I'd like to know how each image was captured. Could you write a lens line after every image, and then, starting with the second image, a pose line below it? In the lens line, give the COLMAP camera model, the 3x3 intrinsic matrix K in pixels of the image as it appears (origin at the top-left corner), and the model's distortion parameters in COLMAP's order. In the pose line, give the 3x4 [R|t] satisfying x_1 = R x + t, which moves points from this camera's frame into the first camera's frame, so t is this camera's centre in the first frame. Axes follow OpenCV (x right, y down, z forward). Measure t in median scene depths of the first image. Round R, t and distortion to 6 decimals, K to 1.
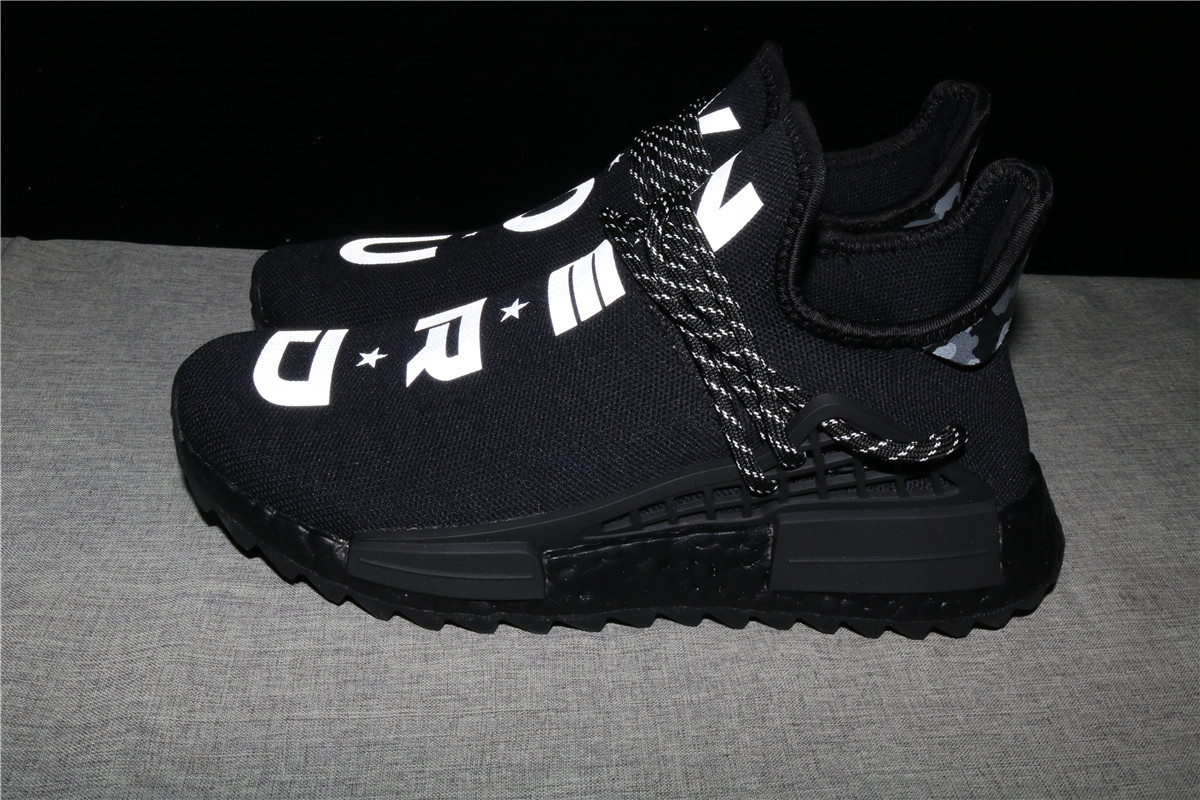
lens RADIAL K [[1302.2, 0, 601.2], [0, 1302.2, 409.3], [0, 0, 1]] dist [-0.075668, 0.000000]
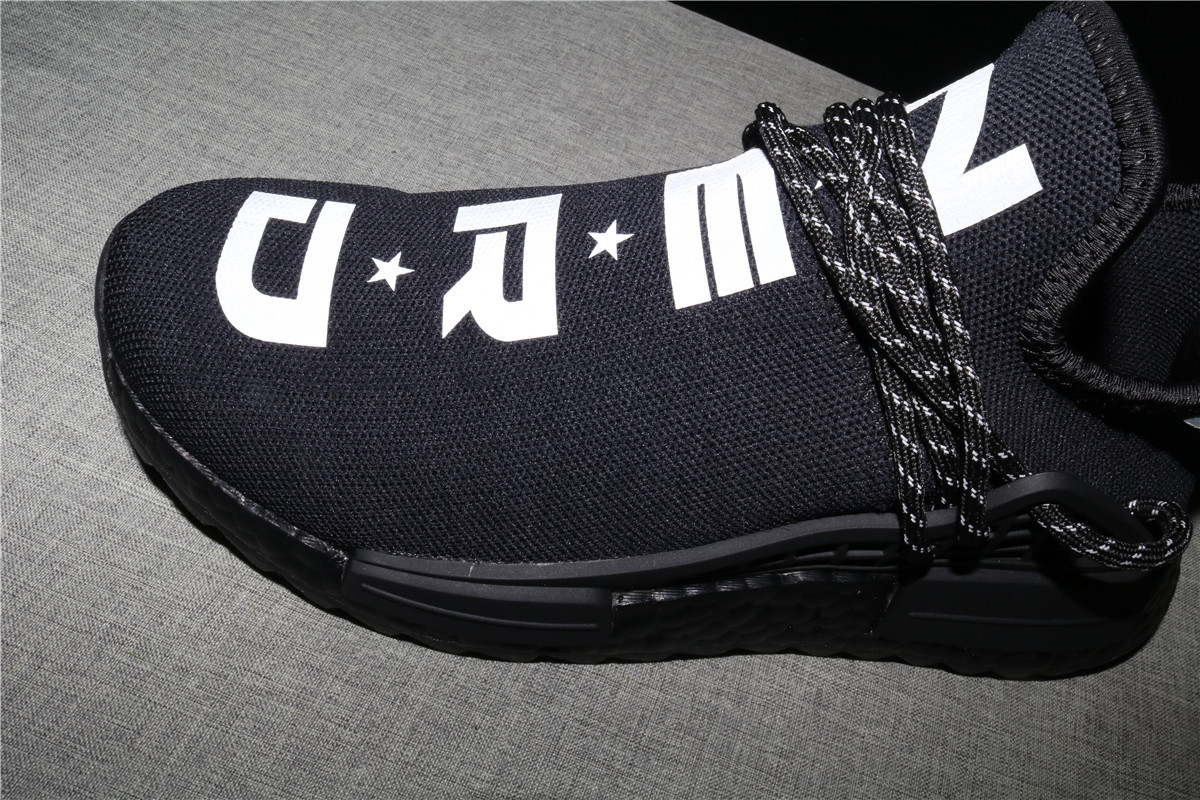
lens RADIAL K [[1011.9, 0, 599.2], [0, 1011.9, 400.6], [0, 0, 1]] dist [-0.107675, 0.020988]
pose [[0.986112, 0.107866, 0.126284, -0.135530], [-0.145675, 0.926938, 0.345780, -0.188278], [-0.079760, -0.359374, 0.929779, 0.499474]]
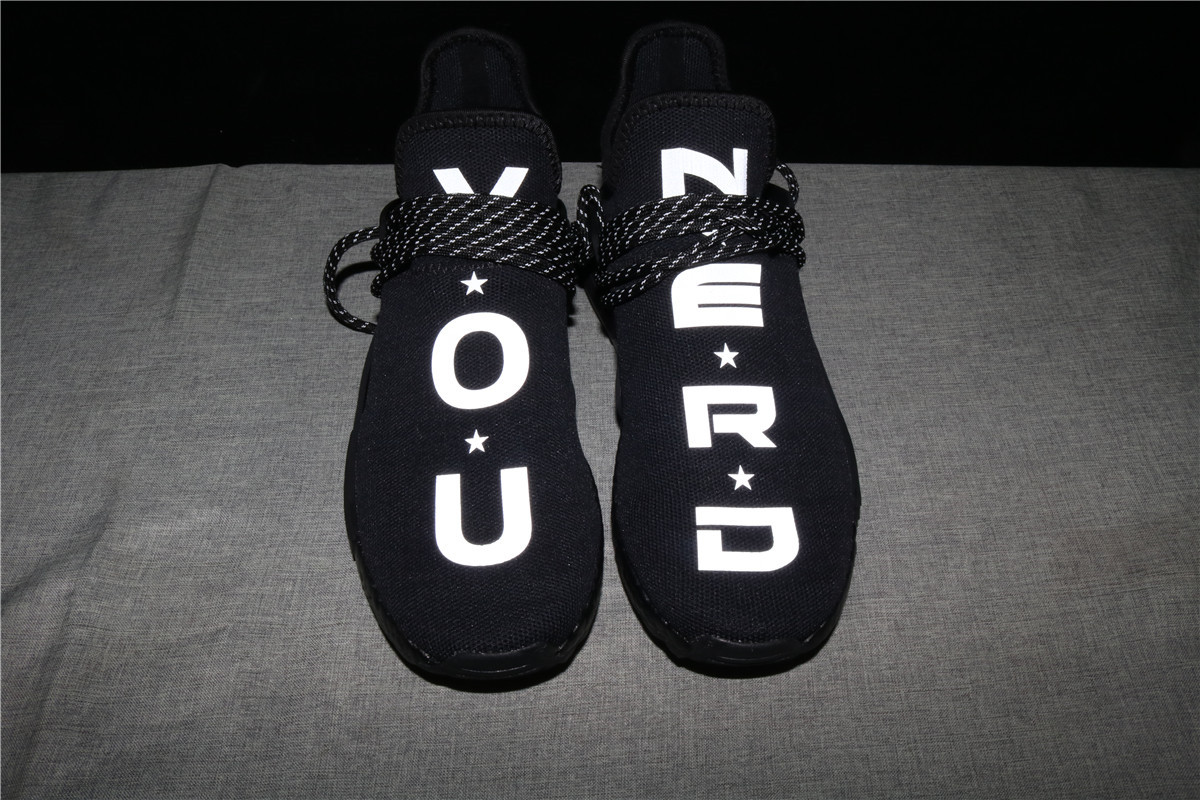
lens RADIAL K [[955.2, 0, 597.6], [0, 955.2, 395.5], [0, 0, 1]] dist [-0.138963, 0.092543]
pose [[0.992412, 0.028811, -0.119530, 0.062699], [0.018665, 0.925587, 0.378075, -0.424588], [0.121528, -0.377437, 0.918026, 0.161891]]
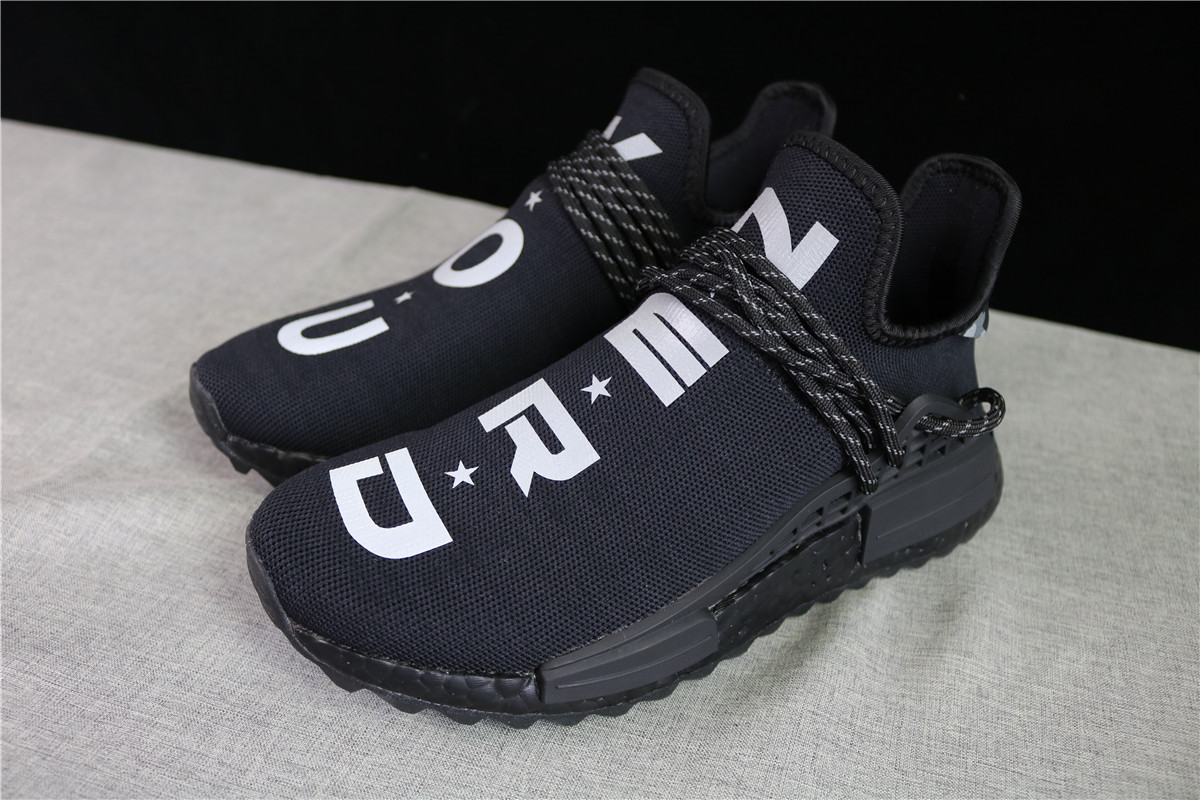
lens RADIAL K [[955.2, 0, 604.5], [0, 955.2, 404.7], [0, 0, 1]] dist [-0.138963, 0.092543]
pose [[0.876840, -0.278735, 0.391737, -0.365917], [0.226826, 0.958246, 0.174112, -0.197652], [-0.423911, -0.063813, 0.903453, 0.354912]]
